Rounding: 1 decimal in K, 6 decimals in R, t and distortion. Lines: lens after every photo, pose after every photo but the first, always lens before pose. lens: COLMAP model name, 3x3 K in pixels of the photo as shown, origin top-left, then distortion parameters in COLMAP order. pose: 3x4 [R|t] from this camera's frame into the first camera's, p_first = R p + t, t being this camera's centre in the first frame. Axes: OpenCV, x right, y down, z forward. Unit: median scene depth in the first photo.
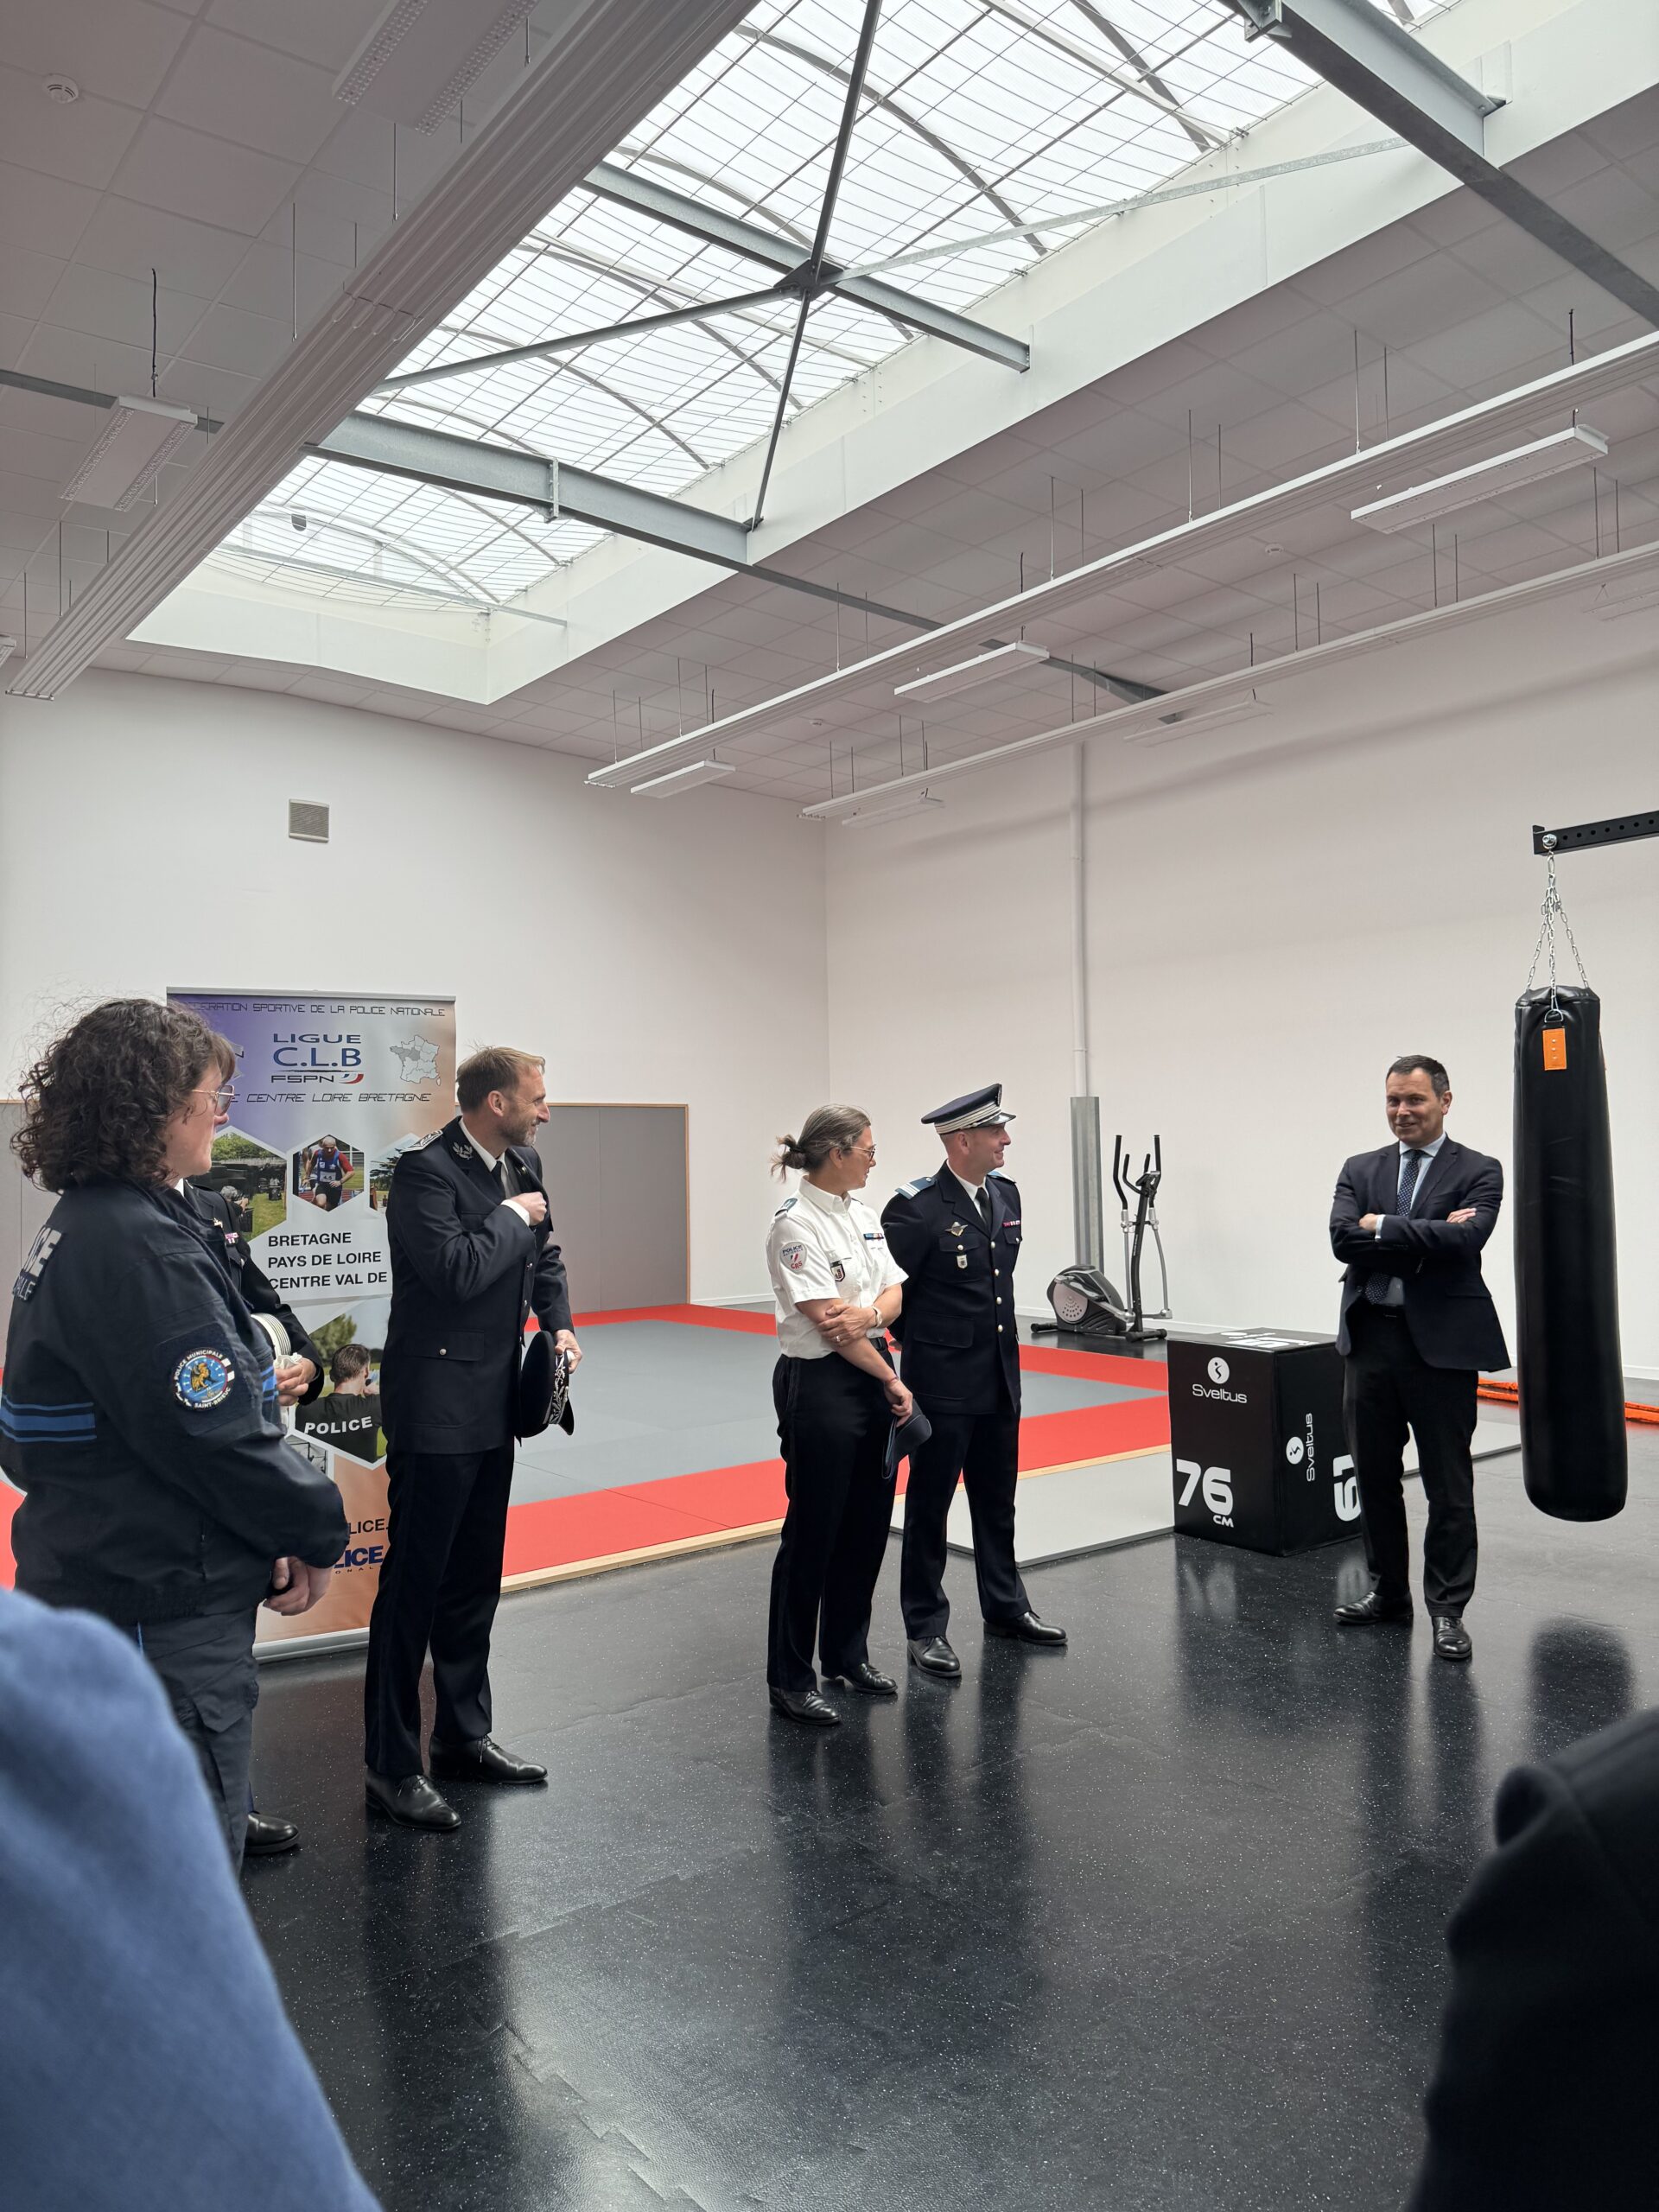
lens RADIAL K [[1591.6, 0, 836.8], [0, 1591.6, 1099.6], [0, 0, 1]] dist [0.125282, -0.130092]
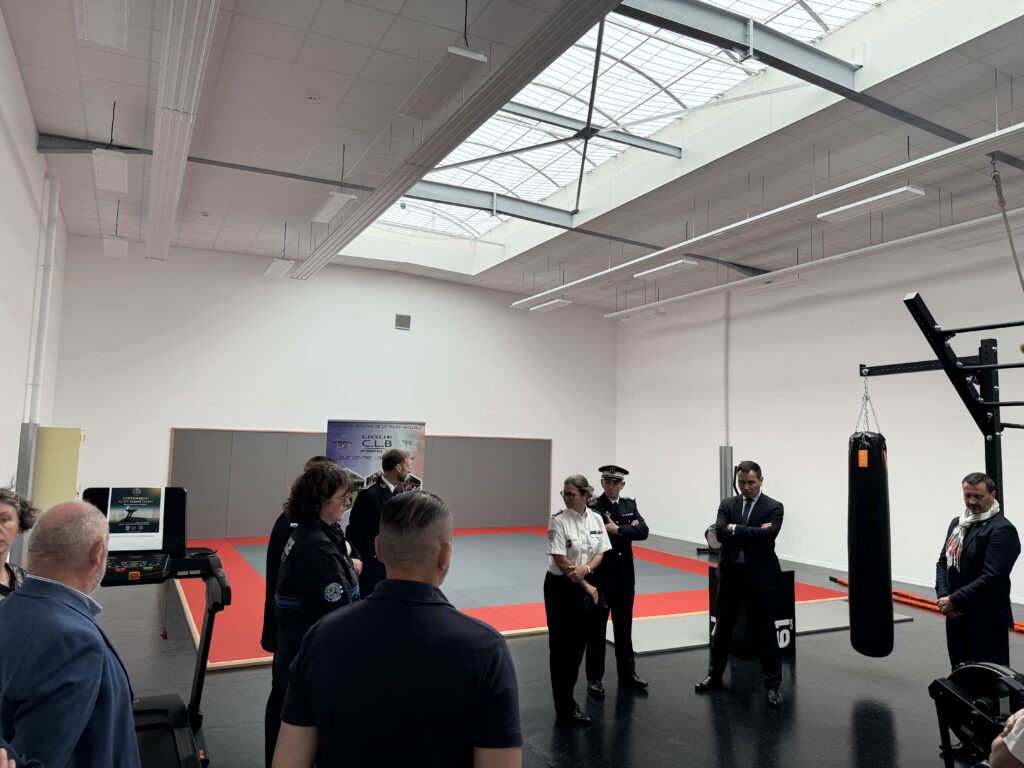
lens RADIAL K [[736.8, 0, 512.0], [0, 736.8, 384.0], [0, 0, 1]] dist [0.125282, -0.130092]
pose [[0.982167, 0.026452, -0.186143, 0.089764], [-0.036081, 0.998170, -0.048530, -0.046123], [0.184518, 0.054380, 0.981323, -0.140571]]
